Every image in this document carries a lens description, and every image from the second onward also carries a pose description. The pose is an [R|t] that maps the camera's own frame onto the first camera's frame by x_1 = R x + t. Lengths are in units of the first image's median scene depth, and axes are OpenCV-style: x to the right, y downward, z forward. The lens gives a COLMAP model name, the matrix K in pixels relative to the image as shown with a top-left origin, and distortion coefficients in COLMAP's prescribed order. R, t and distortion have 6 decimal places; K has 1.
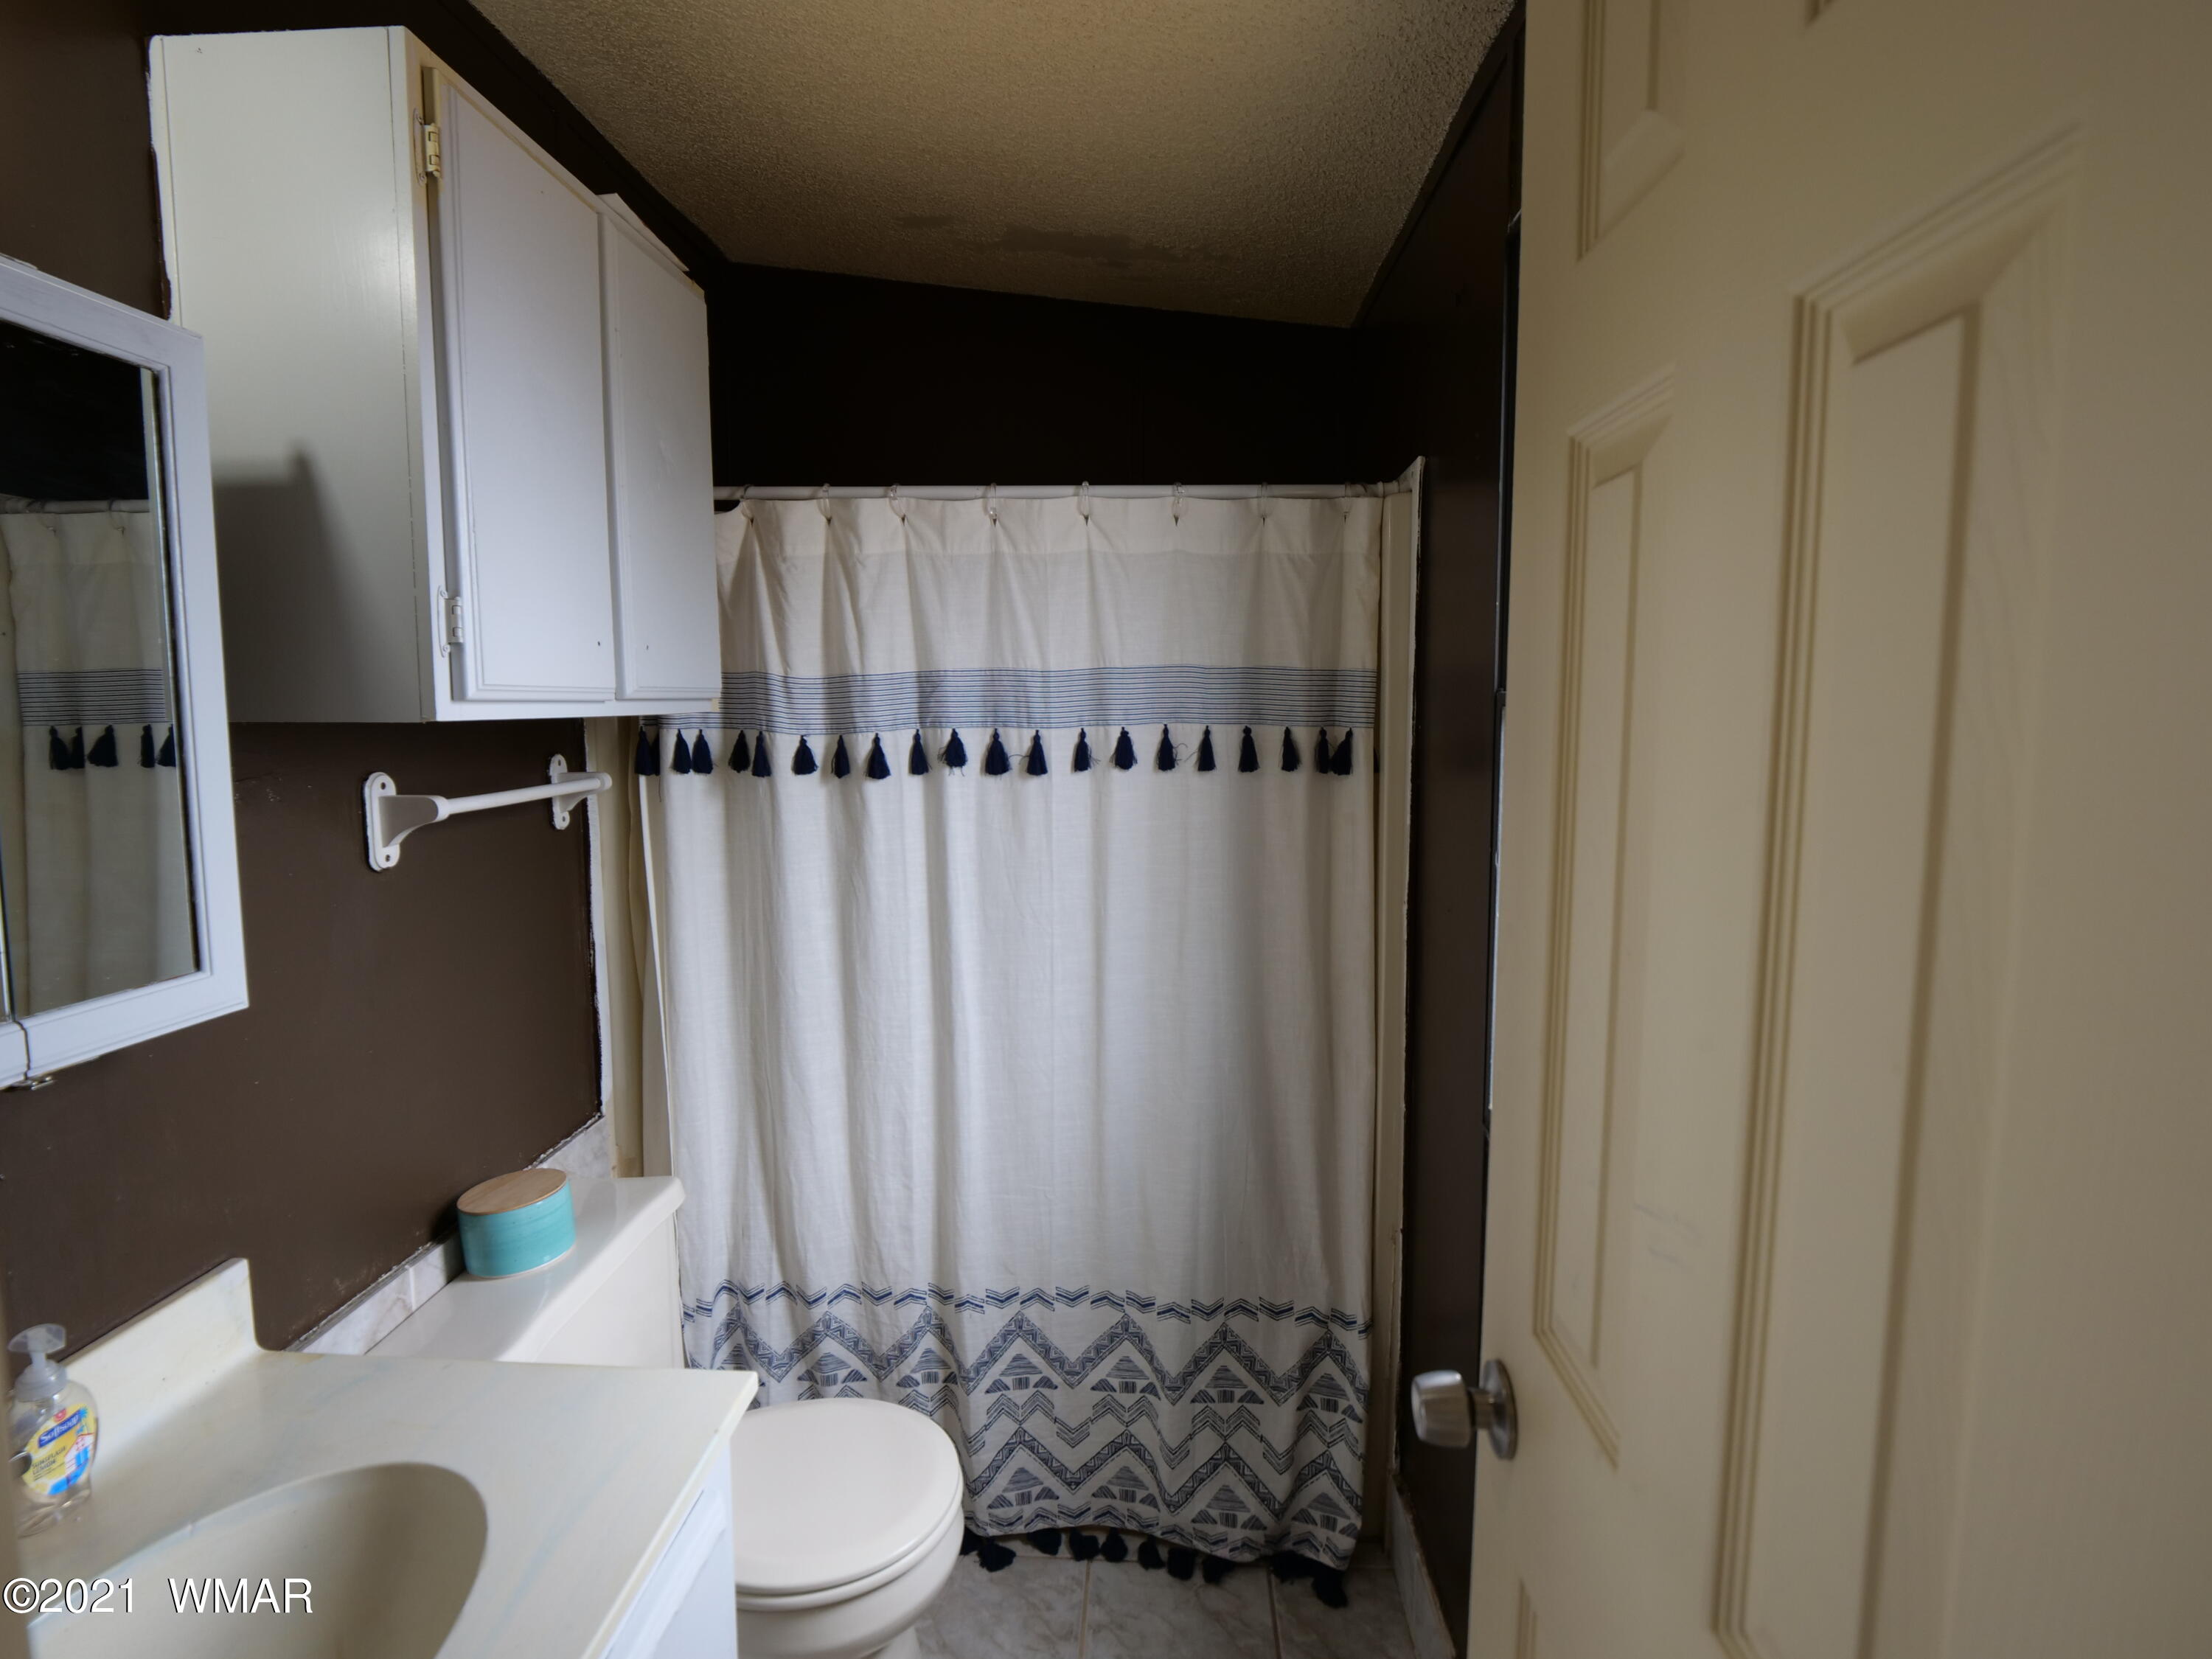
lens RADIAL K [[1120.3, 0, 1100.2], [0, 1120.3, 814.3], [0, 0, 1]] dist [-0.011513, 0.000055]
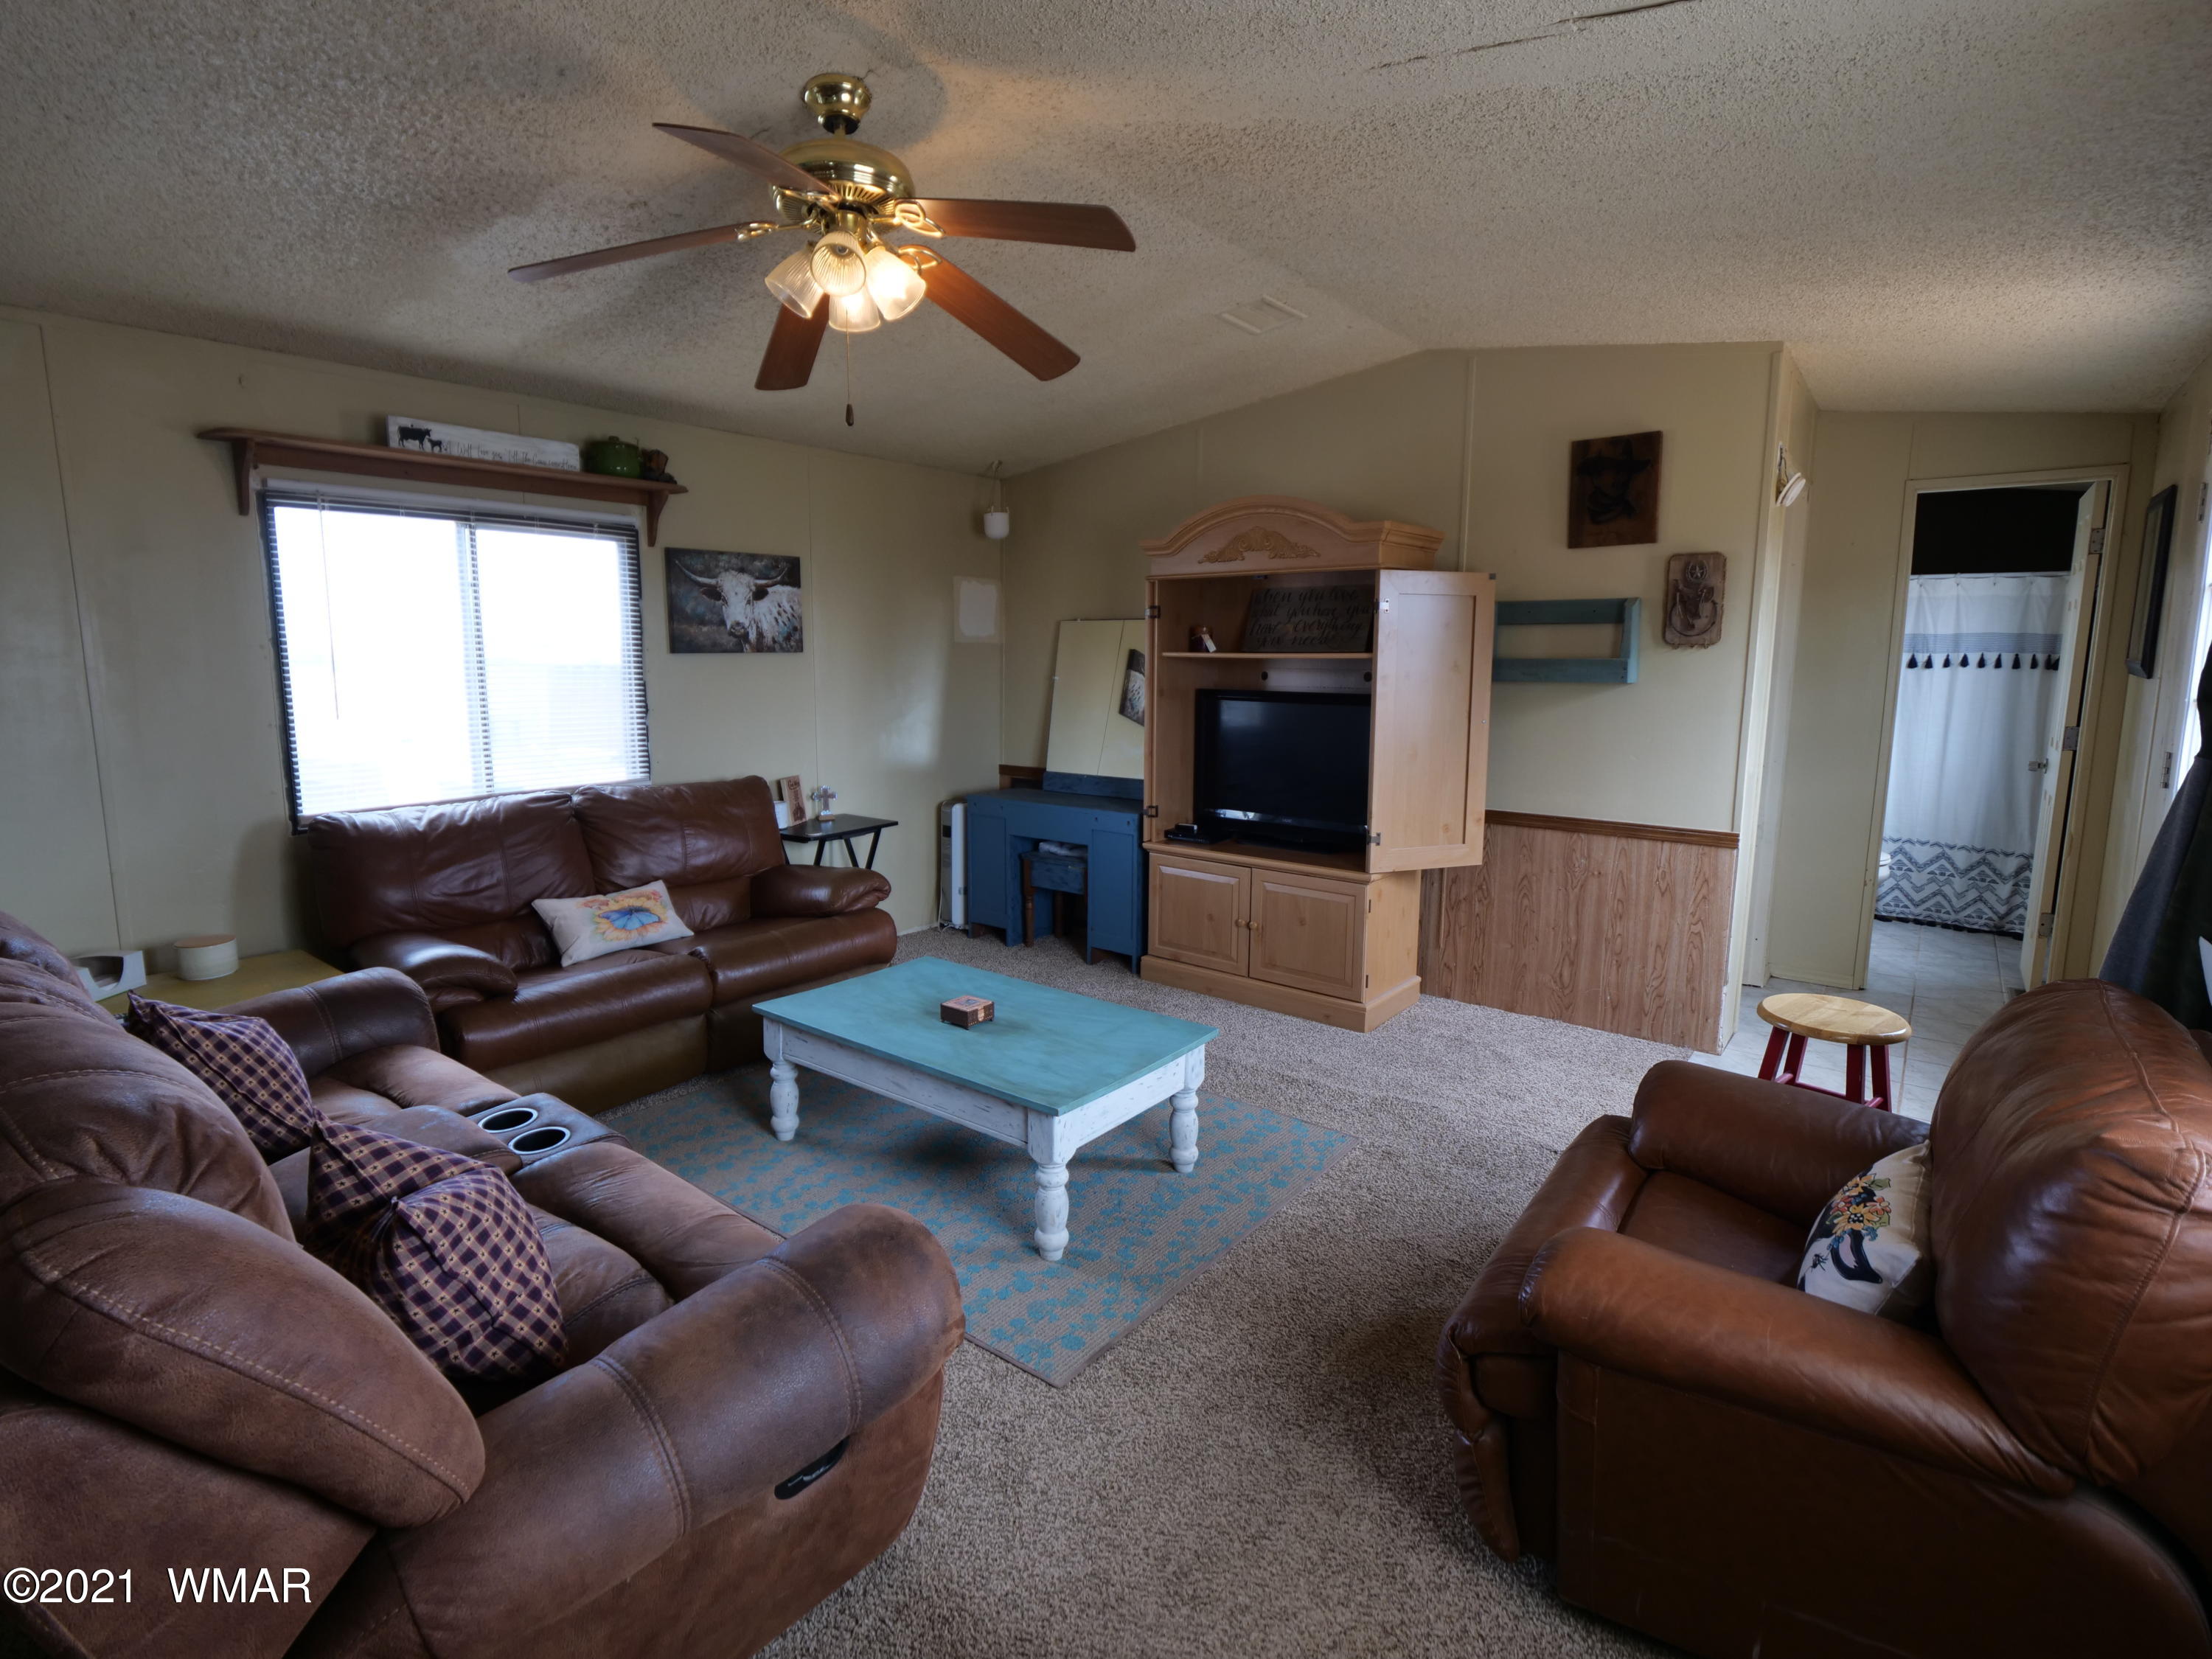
lens RADIAL K [[1120.3, 0, 1100.2], [0, 1120.3, 814.3], [0, 0, 1]] dist [-0.011513, 0.000055]
pose [[0.824222, 0.087976, -0.559391, -0.184737], [-0.062117, 0.995943, 0.065108, 0.303290], [0.562850, -0.018916, 0.826343, -2.790501]]
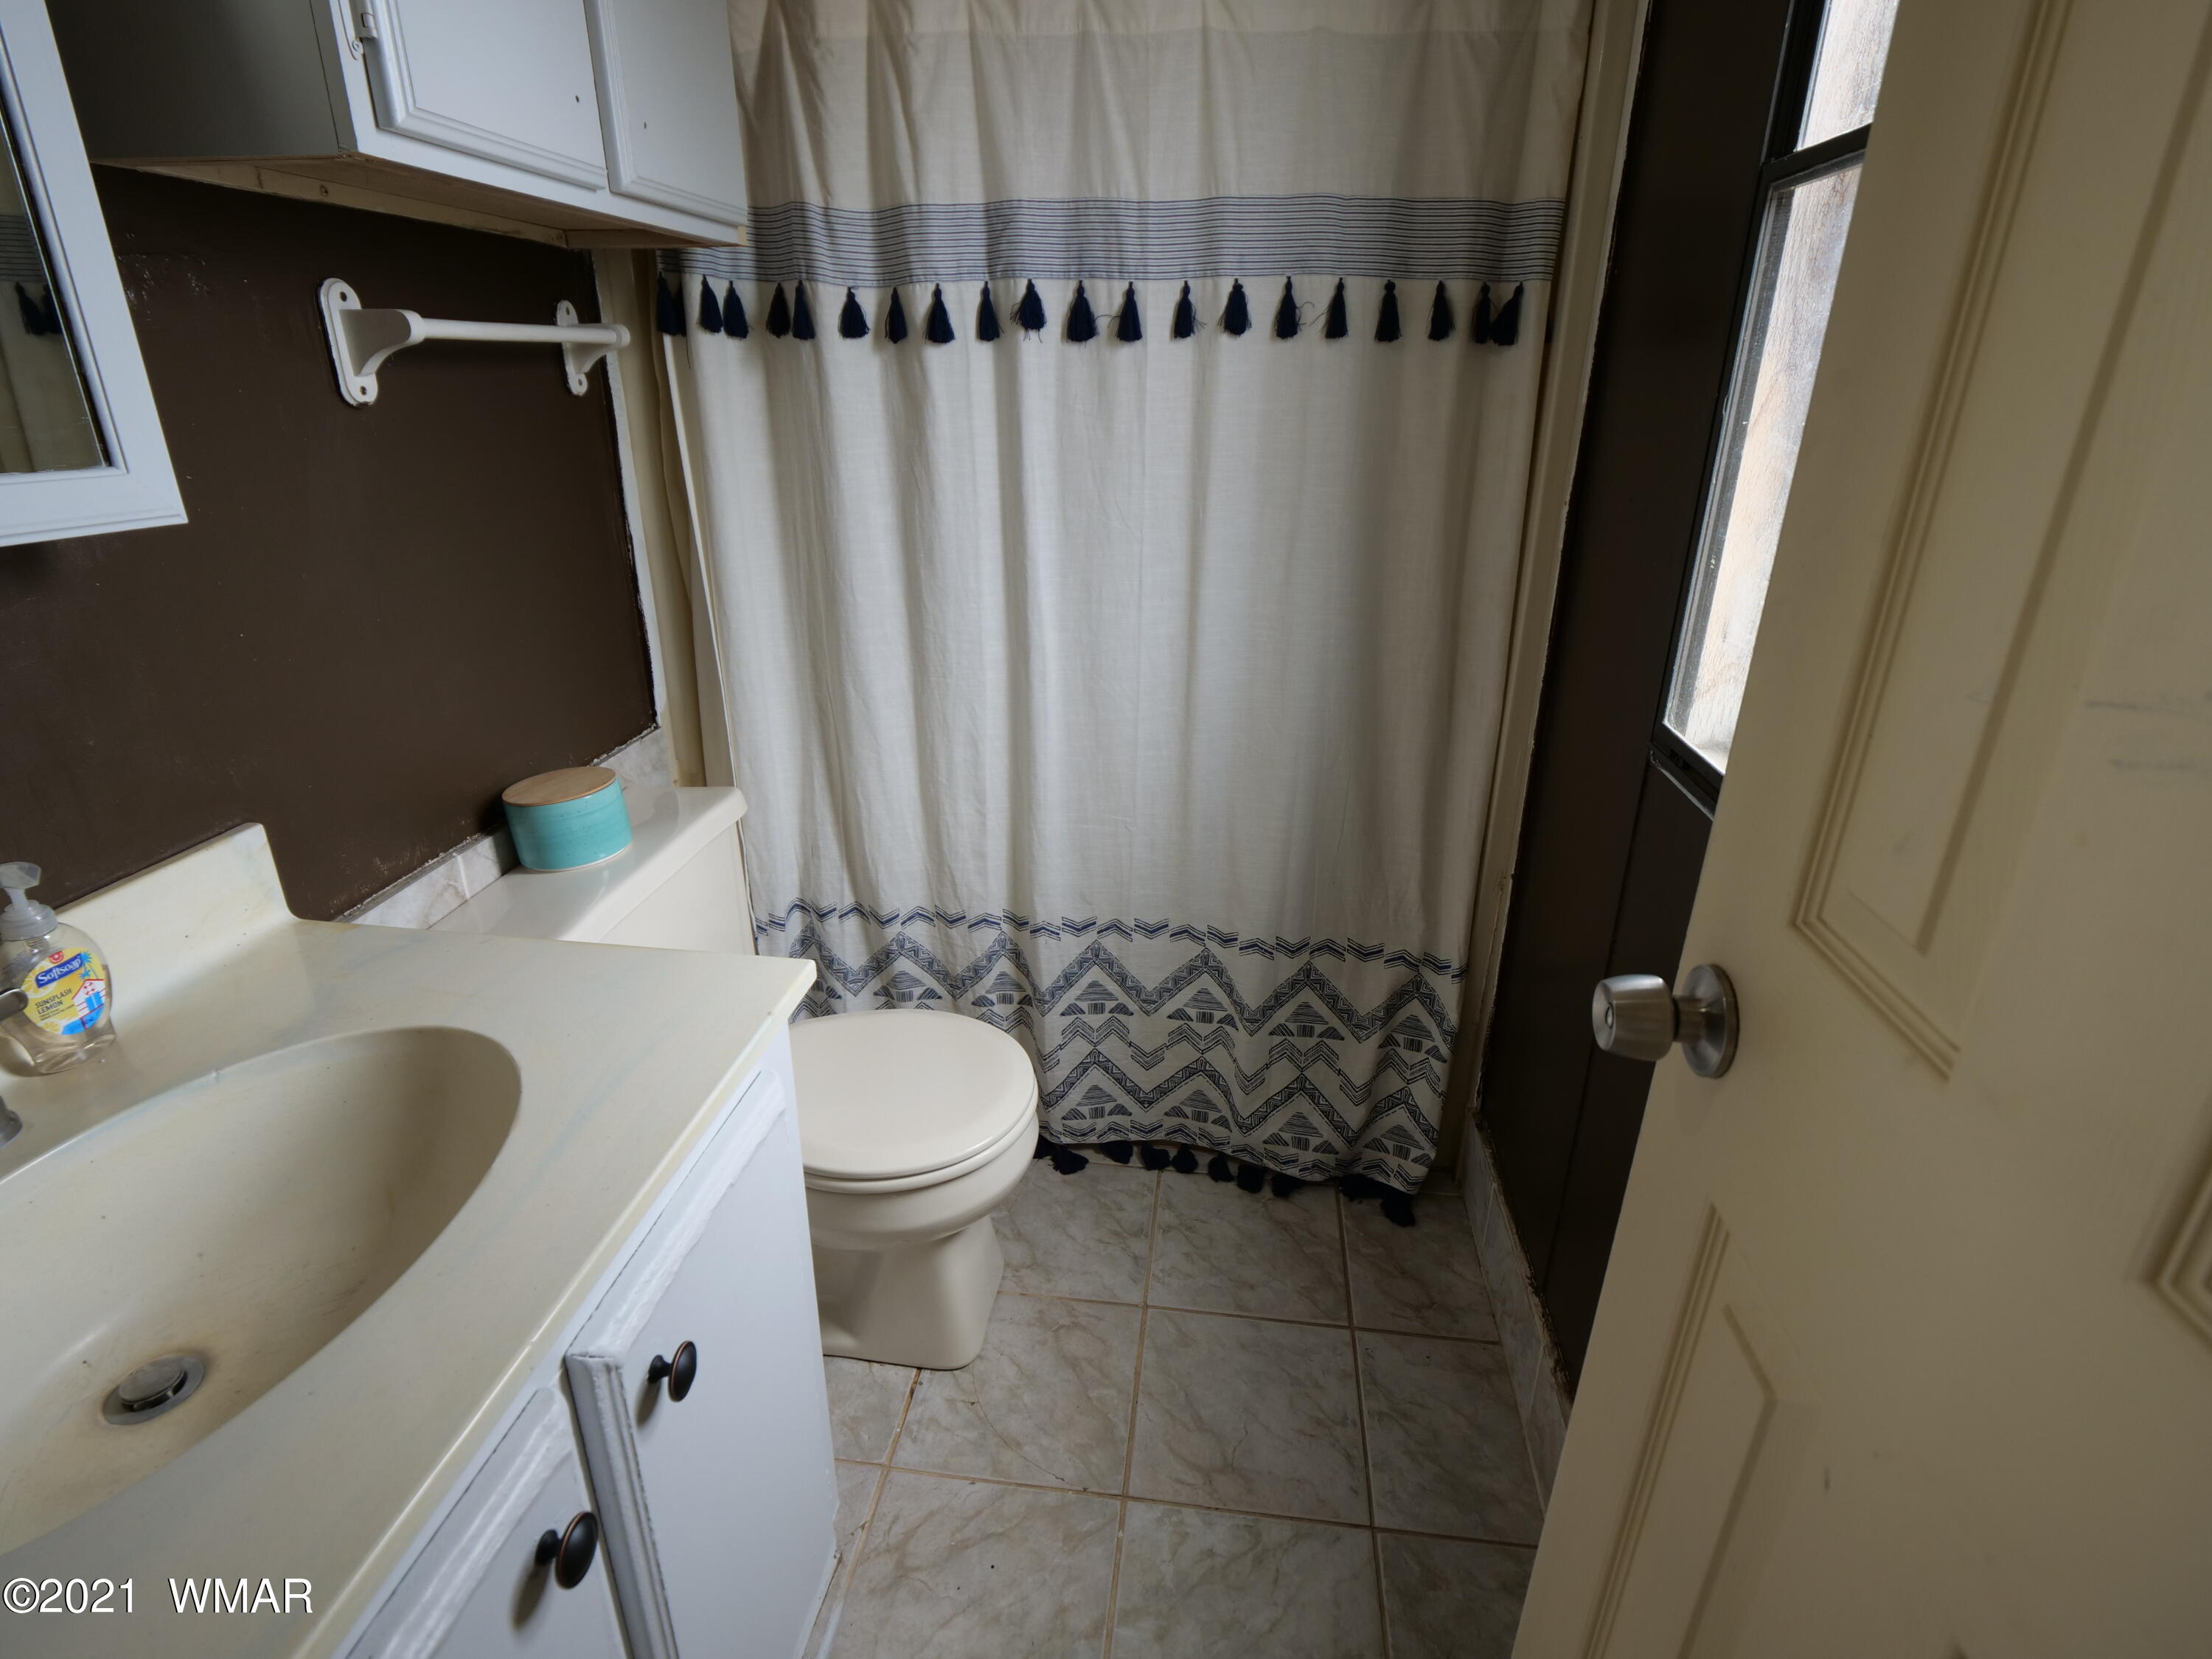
lens RADIAL K [[1146.5, 0, 1089.4], [0, 1146.5, 821.6], [0, 0, 1]] dist [0.008683, -0.020006]
pose [[0.996700, 0.038120, -0.071663, -0.010992], [-0.015938, 0.957585, 0.287709, 0.061093], [0.079591, -0.285618, 0.955033, 0.080658]]
